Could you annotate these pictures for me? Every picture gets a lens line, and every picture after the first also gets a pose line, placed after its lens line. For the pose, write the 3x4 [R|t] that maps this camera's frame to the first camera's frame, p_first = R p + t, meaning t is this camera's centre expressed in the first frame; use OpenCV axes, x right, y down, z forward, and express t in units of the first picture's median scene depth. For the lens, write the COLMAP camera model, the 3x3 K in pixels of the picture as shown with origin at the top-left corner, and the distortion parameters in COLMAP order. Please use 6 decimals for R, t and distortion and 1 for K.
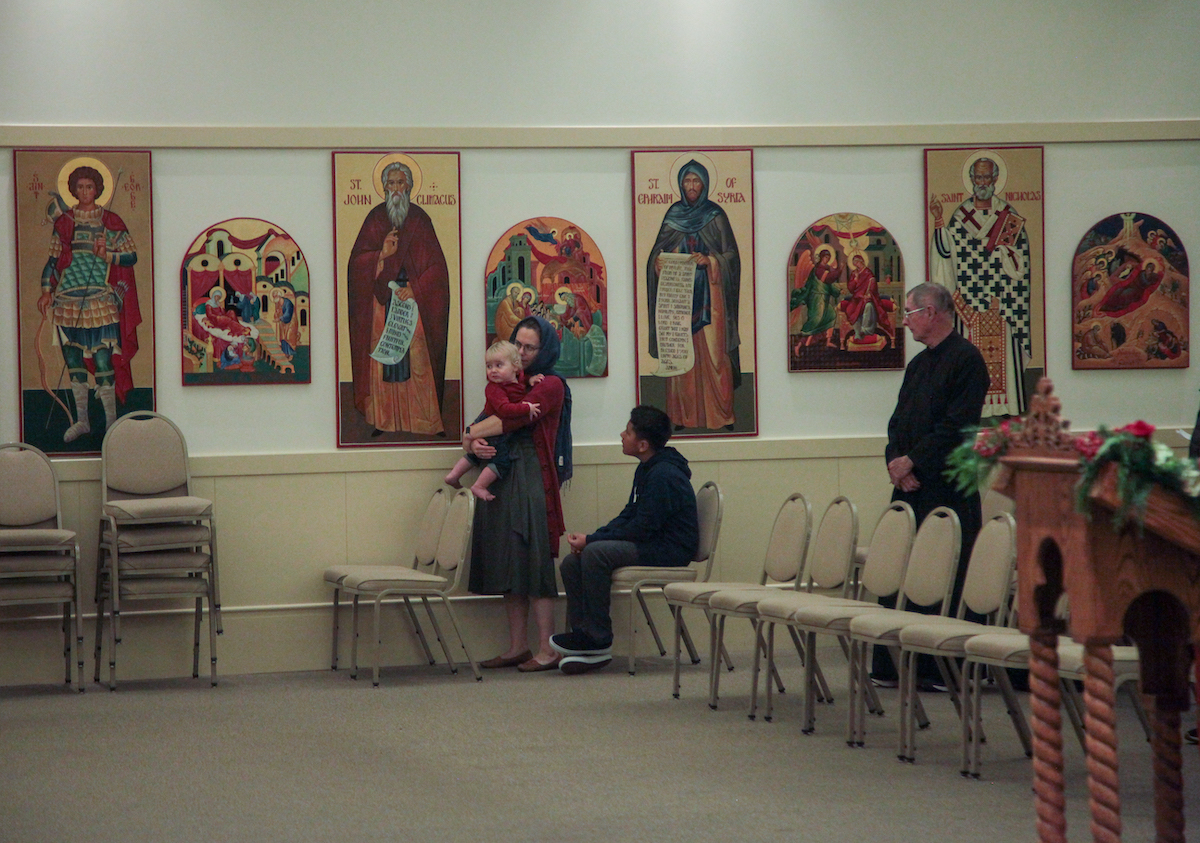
lens RADIAL K [[3624.4, 0, 542.3], [0, 3624.4, 418.8], [0, 0, 1]] dist [0.590280, 0.715831]
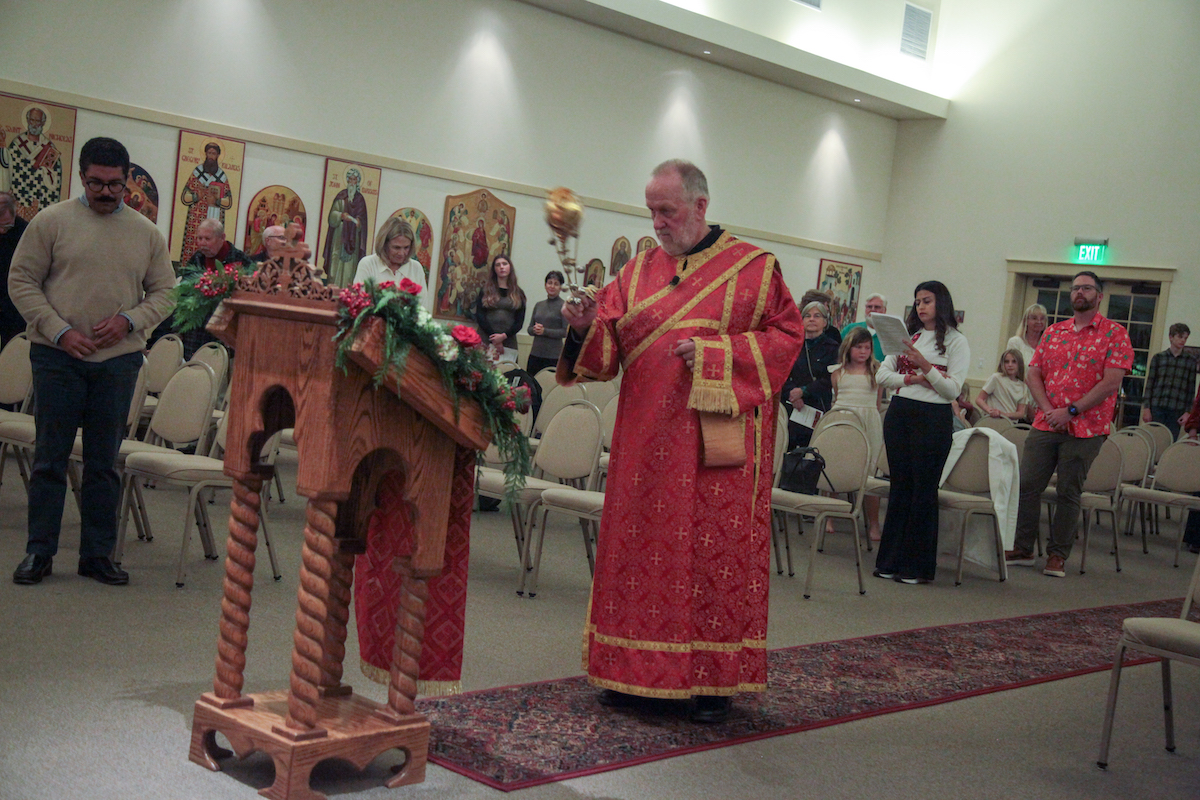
lens RADIAL K [[1515.2, 0, 600.0], [0, 1515.2, 400.0], [0, 0, 1]] dist [0.120607, 0.060101]
pose [[0.856543, 0.090271, 0.508120, 0.002225], [-0.118425, 0.992690, 0.023272, 0.008267], [-0.502305, -0.080107, 0.860972, 0.303441]]
